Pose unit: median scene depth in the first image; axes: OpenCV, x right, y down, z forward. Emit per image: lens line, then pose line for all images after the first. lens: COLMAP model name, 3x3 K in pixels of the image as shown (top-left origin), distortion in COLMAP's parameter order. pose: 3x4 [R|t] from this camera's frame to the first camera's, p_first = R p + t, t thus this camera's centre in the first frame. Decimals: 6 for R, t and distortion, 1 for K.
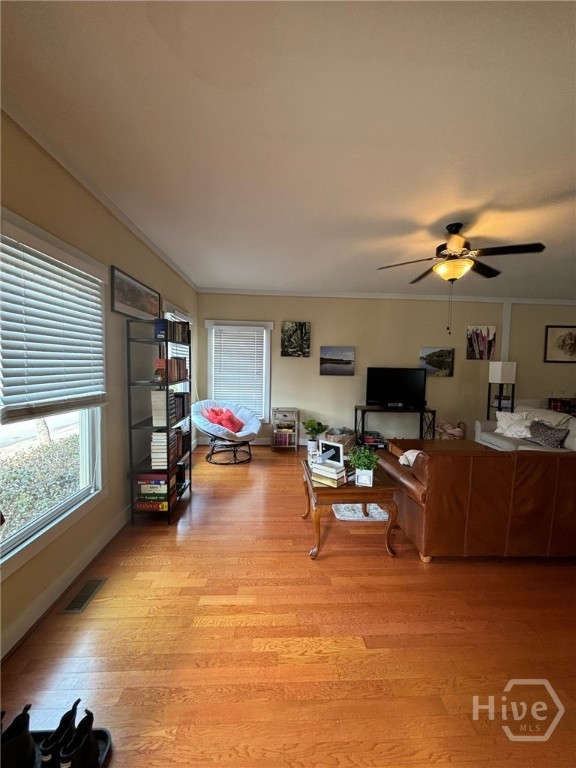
lens RADIAL K [[308.7, 0, 288.9], [0, 308.7, 382.4], [0, 0, 1]] dist [0.003771, -0.002127]
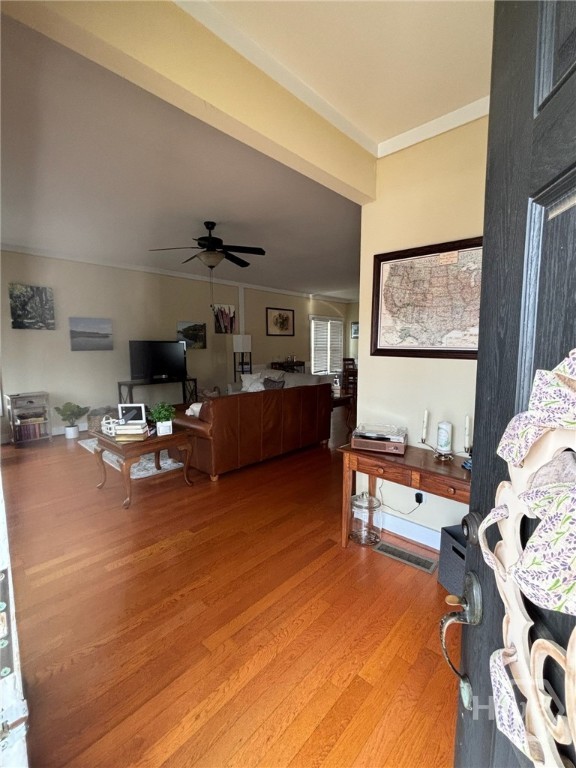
lens RADIAL K [[335.8, 0, 296.1], [0, 335.8, 383.0], [0, 0, 1]] dist [-0.020516, -0.000648]
pose [[0.704349, -0.101379, 0.702577, -0.123939], [0.059186, 0.994690, 0.084194, 0.025511], [-0.707382, -0.017719, 0.706609, -0.113956]]
